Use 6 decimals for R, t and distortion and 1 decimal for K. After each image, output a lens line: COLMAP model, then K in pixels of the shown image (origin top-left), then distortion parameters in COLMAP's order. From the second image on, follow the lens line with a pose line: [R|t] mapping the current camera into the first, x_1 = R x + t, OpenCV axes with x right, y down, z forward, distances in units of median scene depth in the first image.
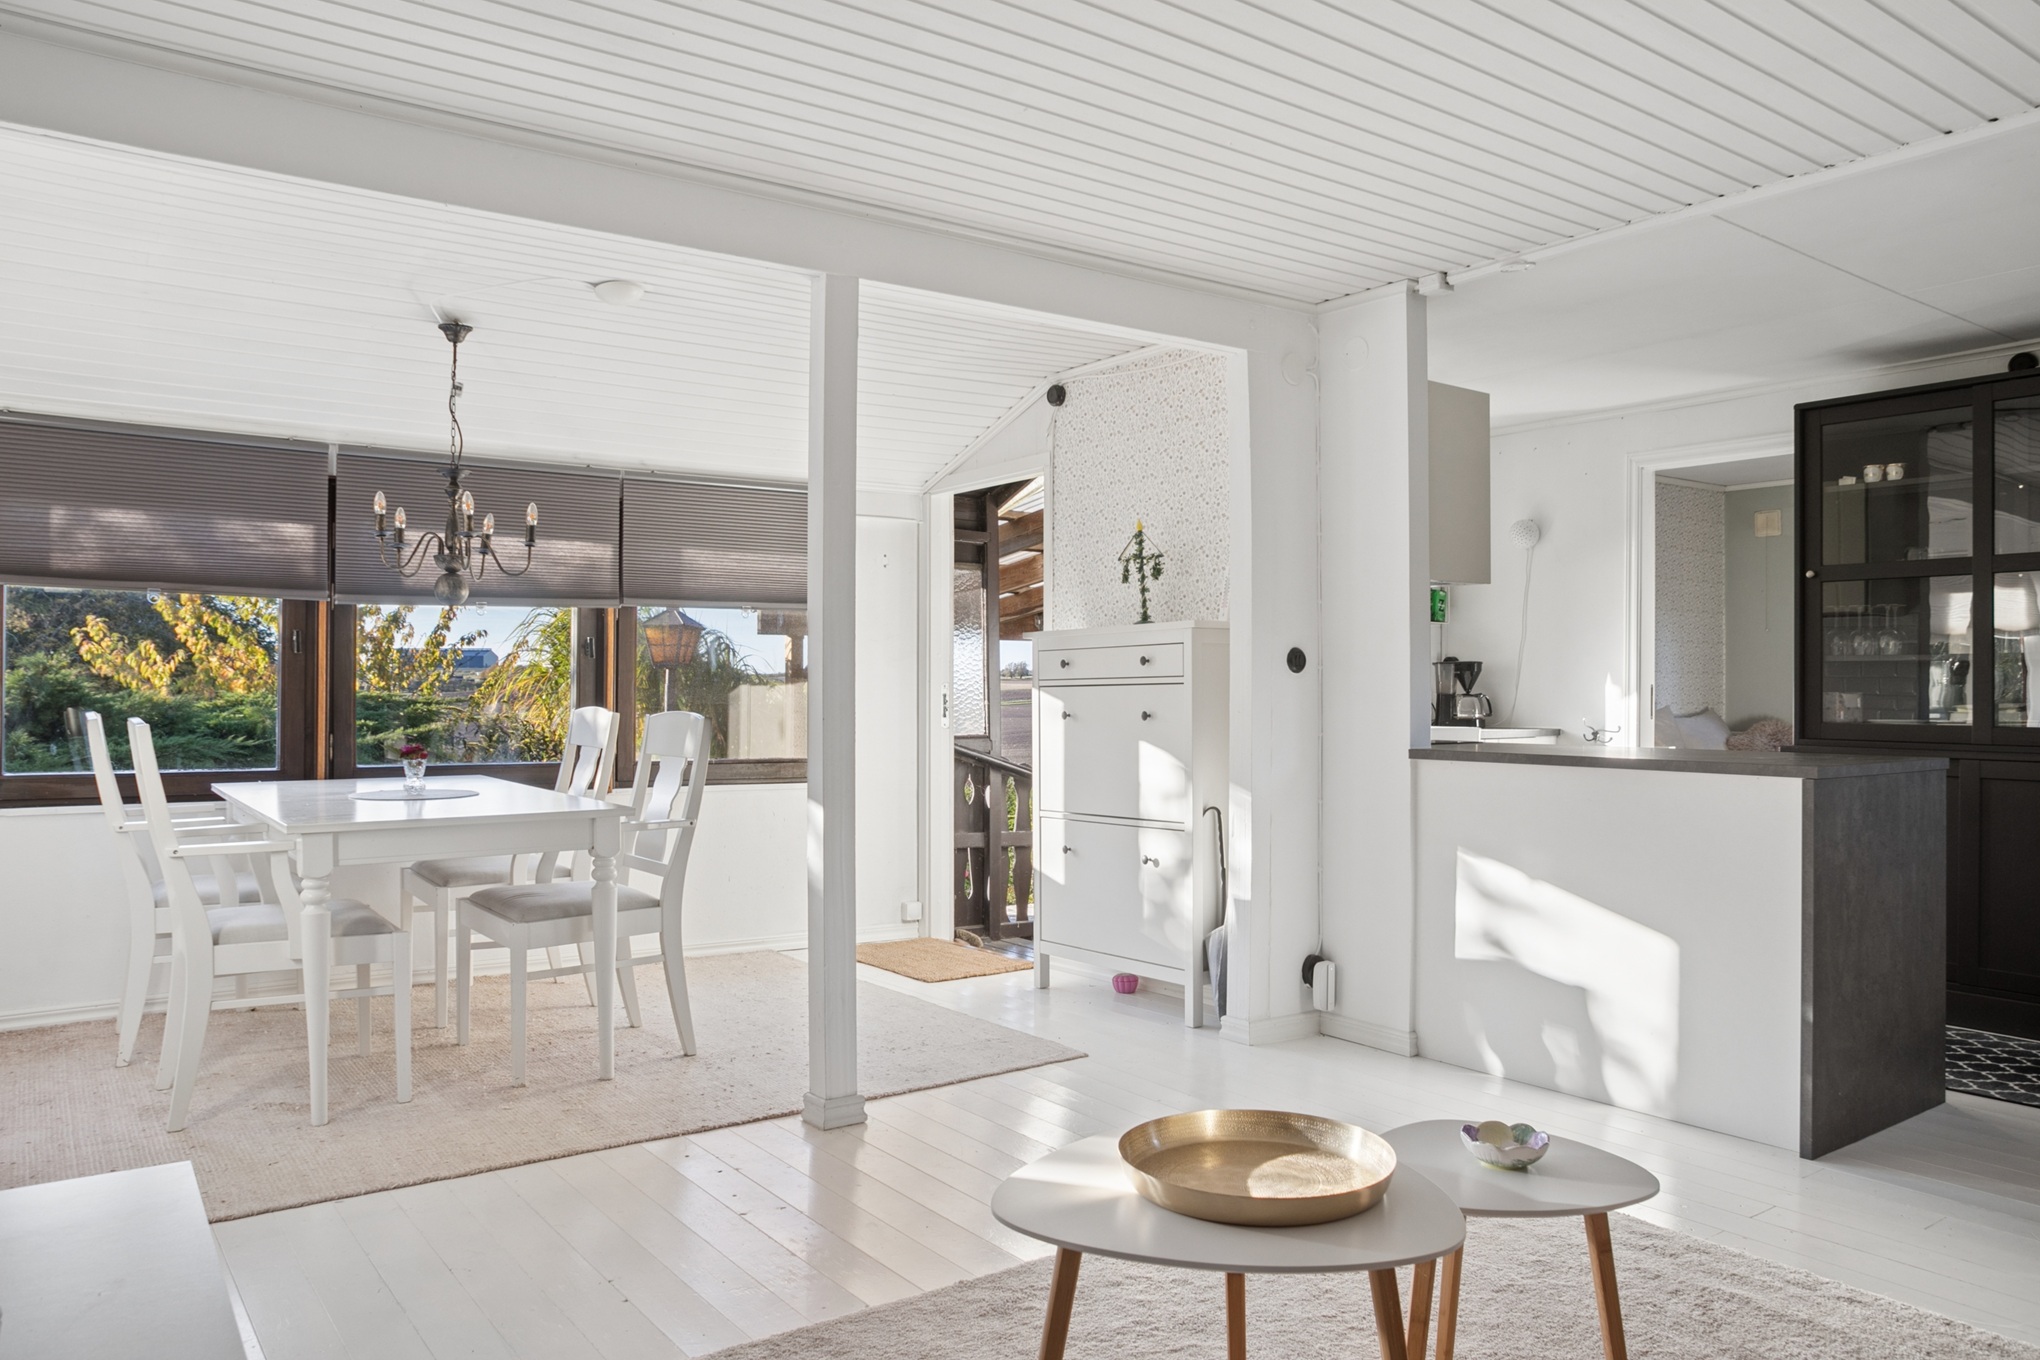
lens RADIAL K [[1464.6, 0, 1016.4], [0, 1464.6, 699.4], [0, 0, 1]] dist [-0.062435, 0.049313]
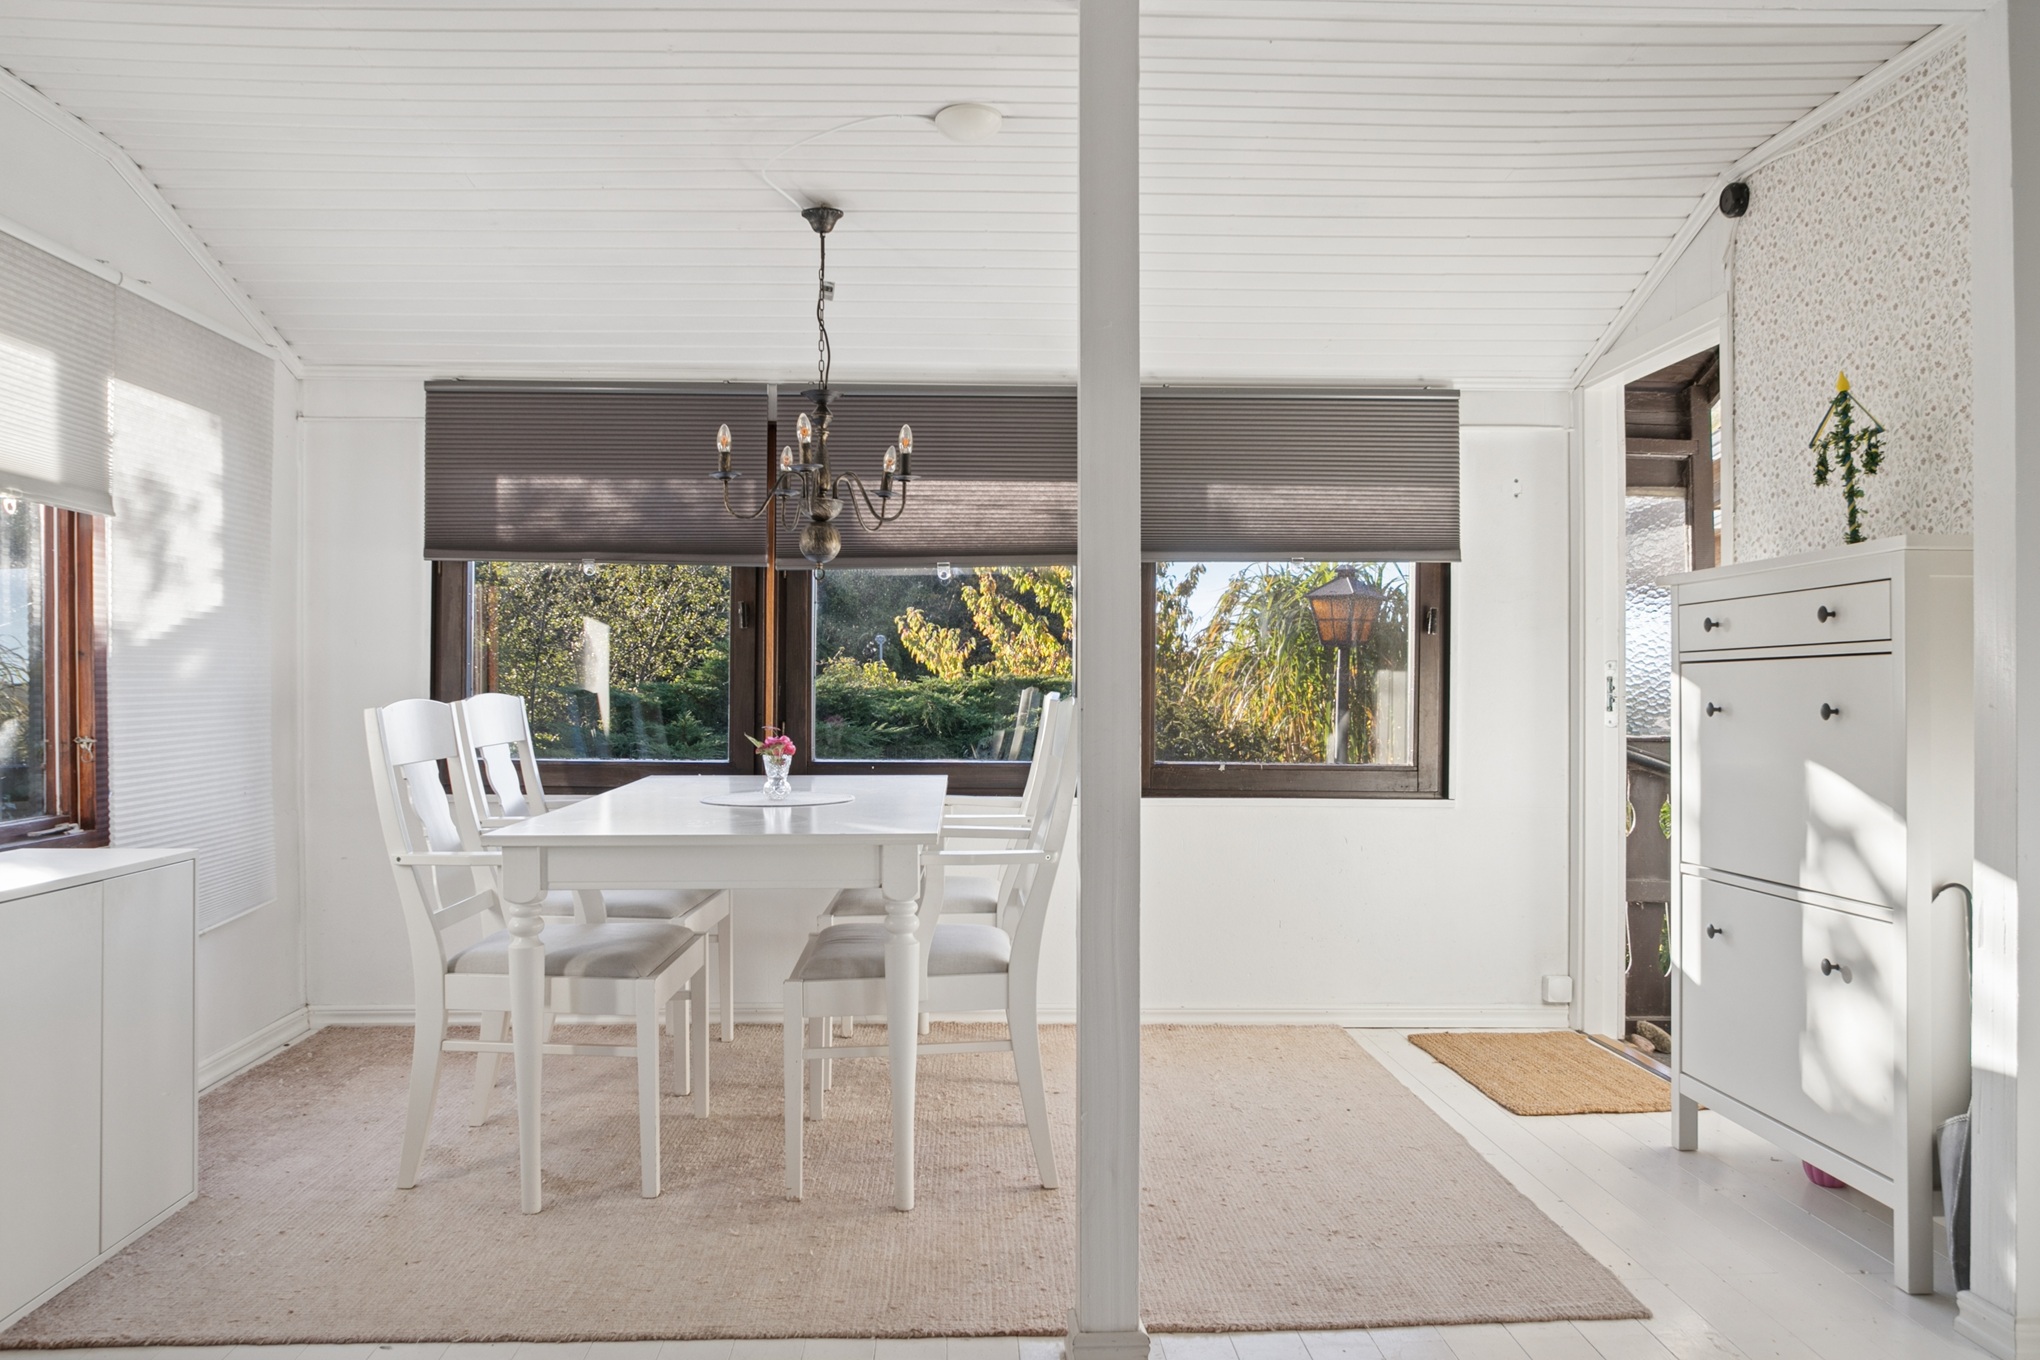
lens RADIAL K [[1507.2, 0, 1019.3], [0, 1507.2, 676.4], [0, 0, 1]] dist [-0.057028, 0.034971]
pose [[0.828281, -0.000645, -0.560312, 0.145741], [-0.004027, 0.999967, -0.007104, 0.002791], [0.560298, 0.008141, 0.828251, 0.338486]]
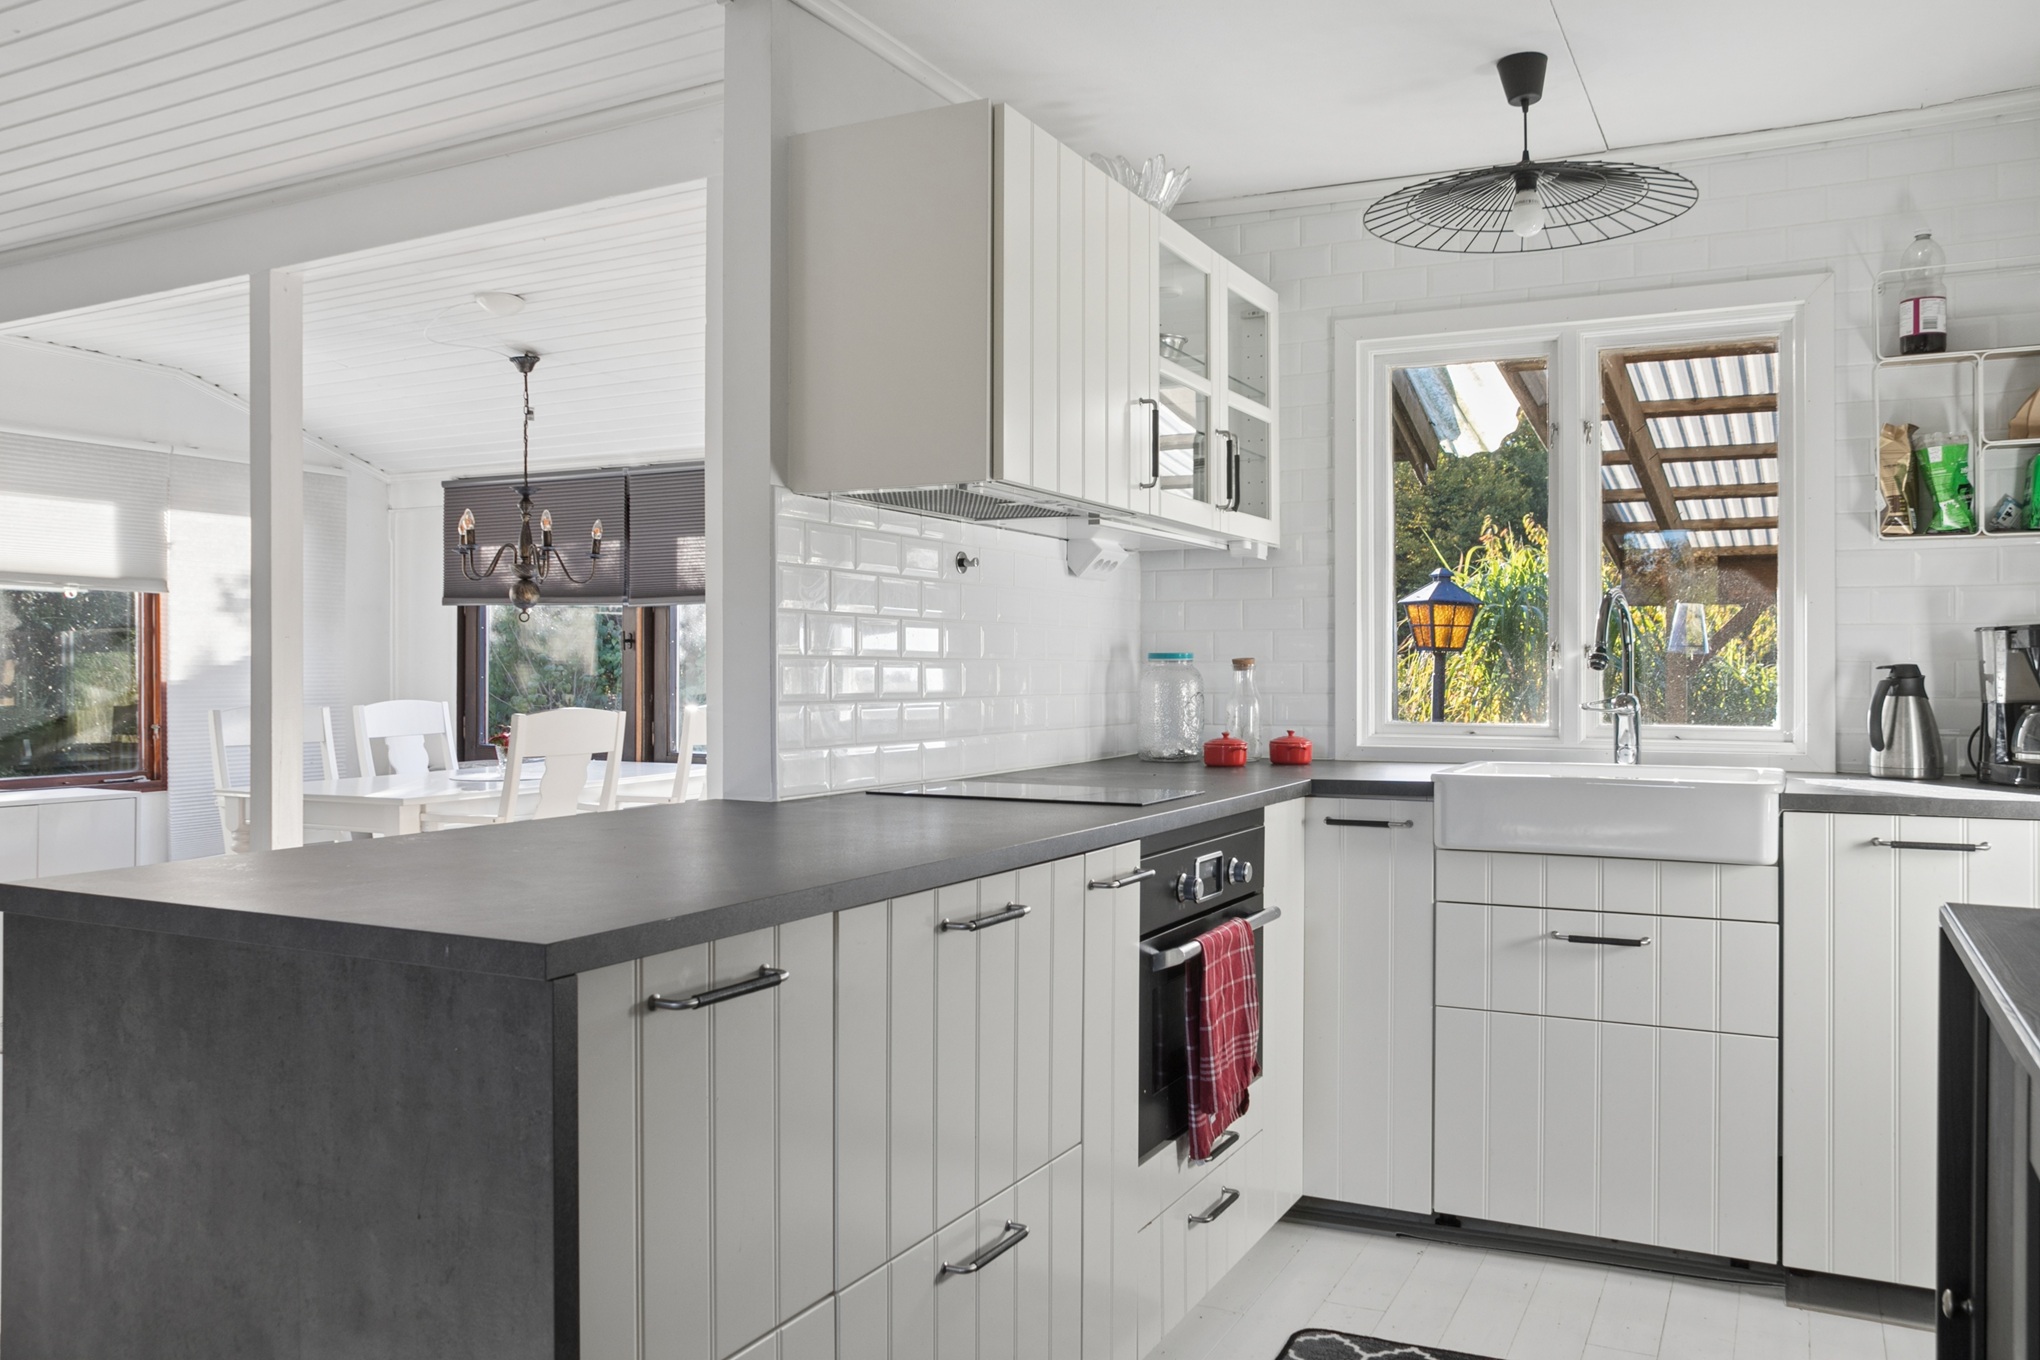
lens RADIAL K [[1594.3, 0, 1015.1], [0, 1594.3, 673.1], [0, 0, 1]] dist [0.007755, -0.018888]
pose [[0.421028, 0.000547, -0.907047, 0.788204], [-0.007315, 0.999969, -0.002793, -0.013147], [0.907018, 0.007811, 0.421020, 0.736264]]
